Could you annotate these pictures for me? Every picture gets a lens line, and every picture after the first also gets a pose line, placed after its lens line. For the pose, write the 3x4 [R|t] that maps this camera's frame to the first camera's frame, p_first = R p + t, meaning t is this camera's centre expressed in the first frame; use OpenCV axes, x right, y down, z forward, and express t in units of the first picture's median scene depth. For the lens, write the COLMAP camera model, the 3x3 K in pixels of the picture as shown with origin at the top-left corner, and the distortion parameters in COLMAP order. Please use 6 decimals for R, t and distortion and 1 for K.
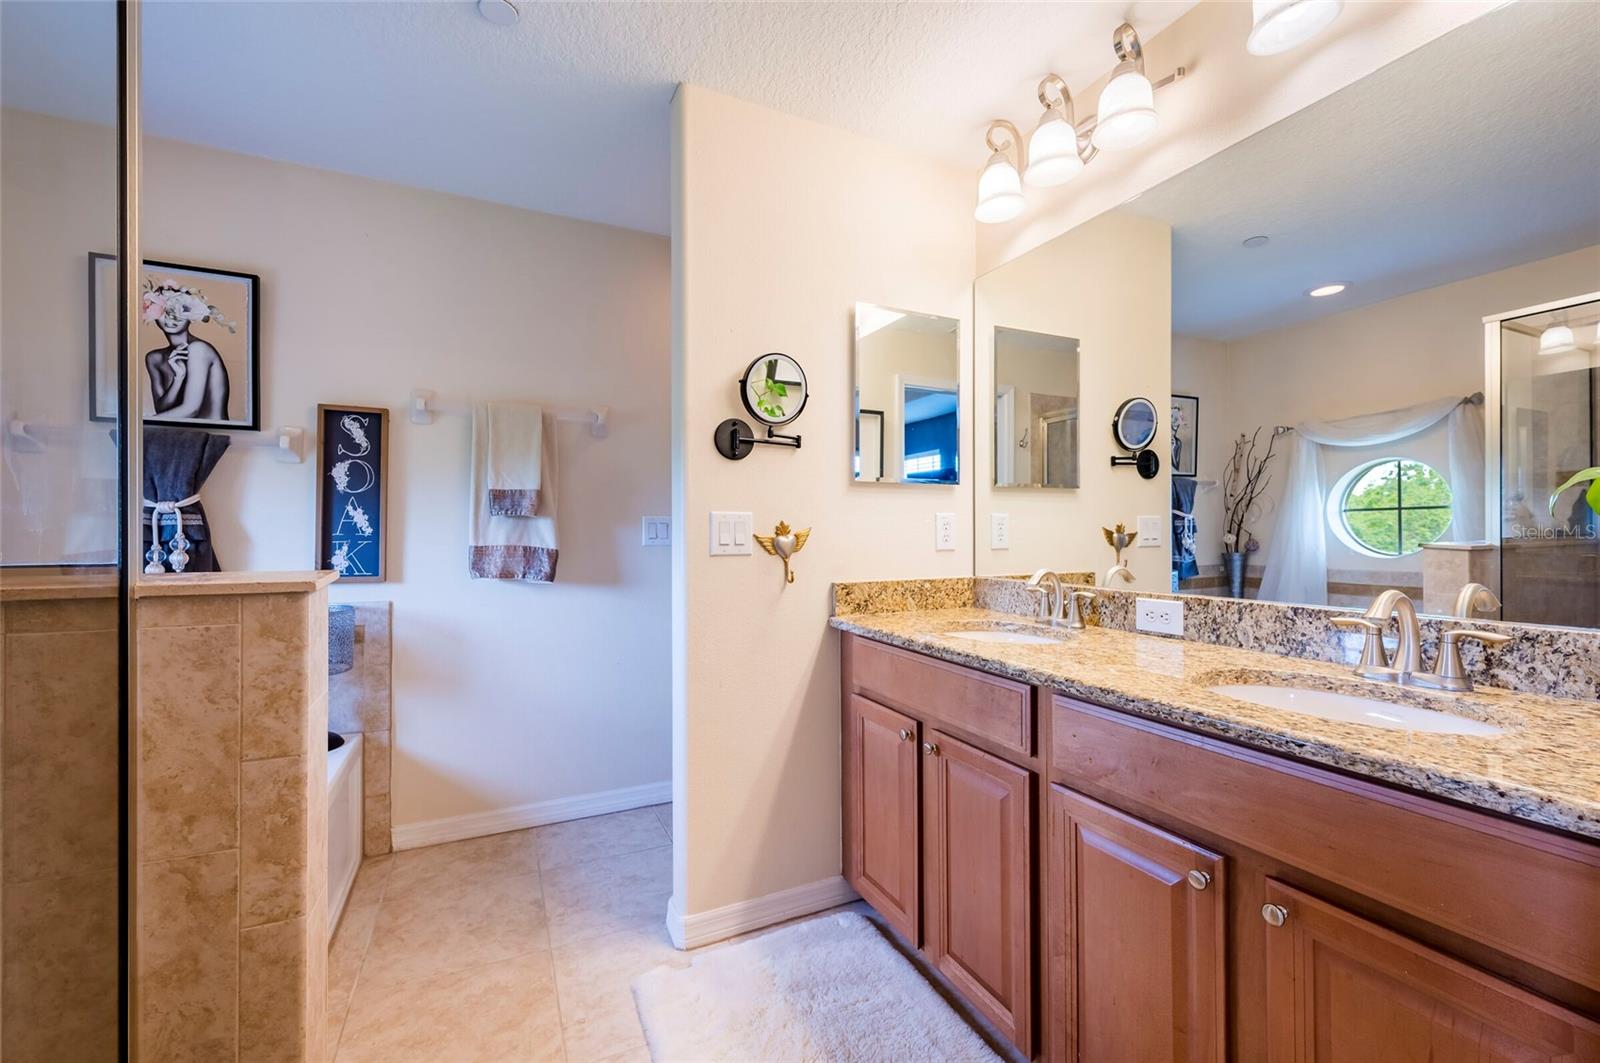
lens RADIAL K [[656.8, 0, 808.7], [0, 656.8, 530.5], [0, 0, 1]] dist [0.000742, -0.000654]
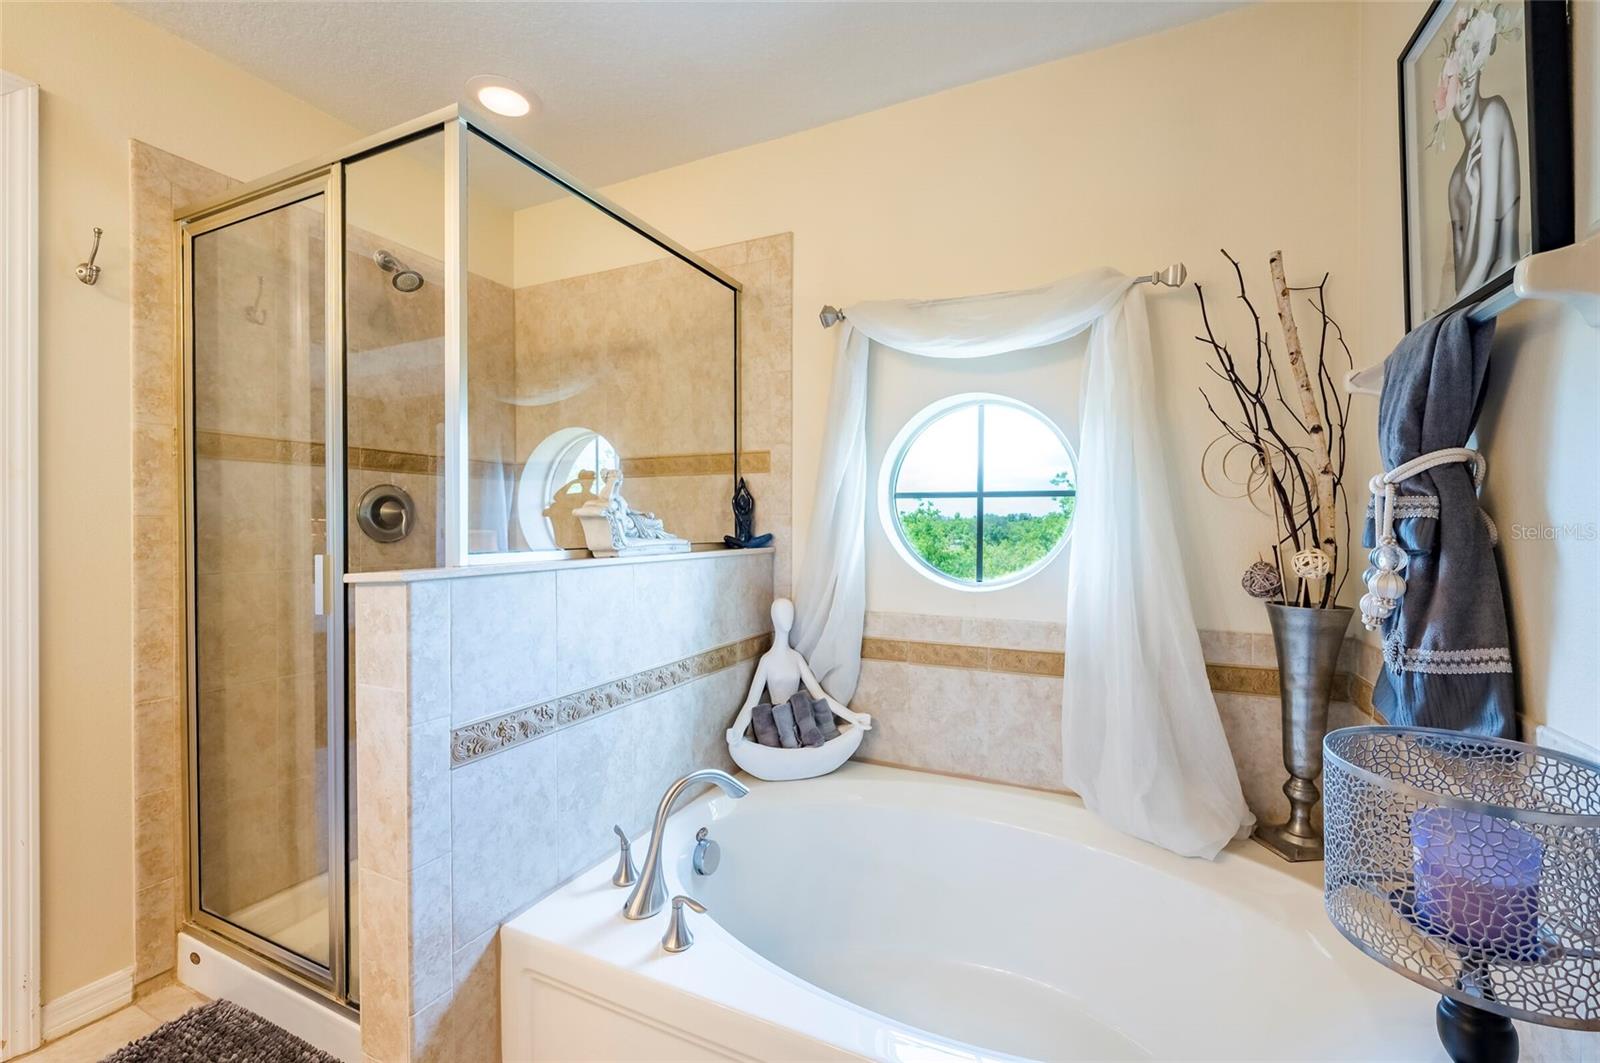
lens RADIAL K [[656.8, 0, 808.7], [0, 656.8, 530.5], [0, 0, 1]] dist [0.000742, -0.000654]
pose [[-0.778956, 0.001414, -0.627077, -0.269807], [-0.000877, 0.999994, 0.003344, -0.000681], [0.627078, 0.003155, -0.778950, 0.980873]]
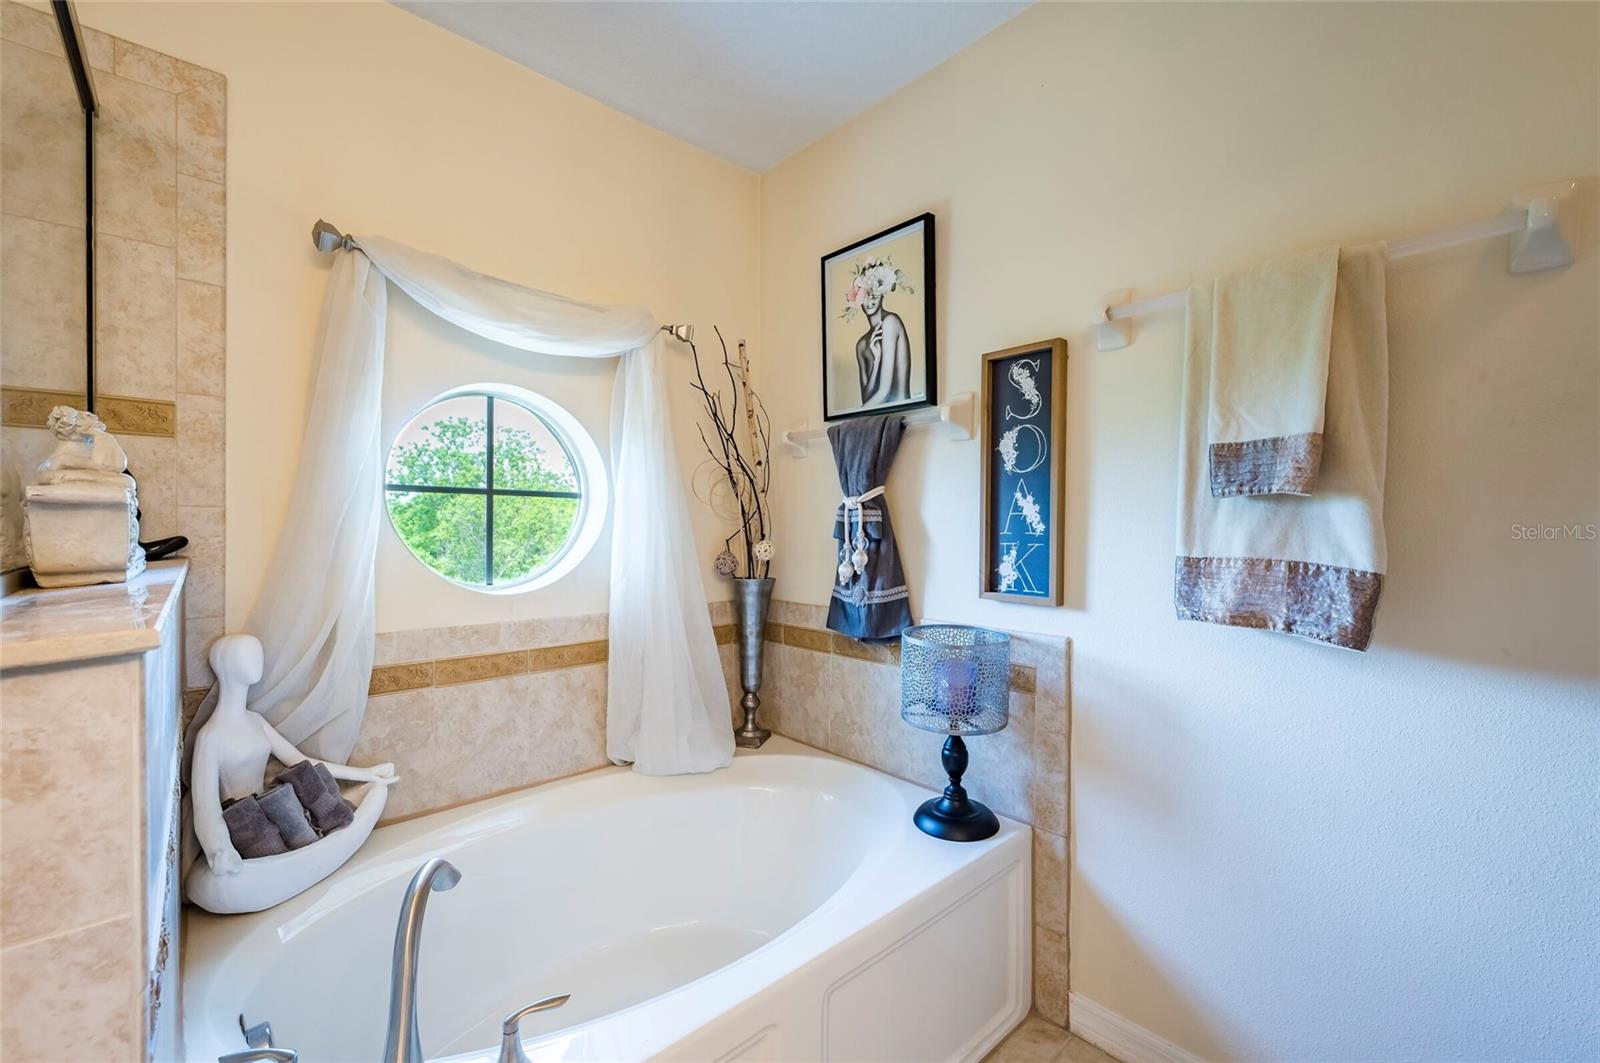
lens RADIAL K [[656.8, 0, 808.7], [0, 656.8, 530.5], [0, 0, 1]] dist [0.000742, -0.000654]
pose [[0.288434, 0.003265, -0.957494, -0.099533], [0.001445, 0.999992, 0.003845, 0.000058], [0.957499, -0.002493, 0.288427, 0.592050]]
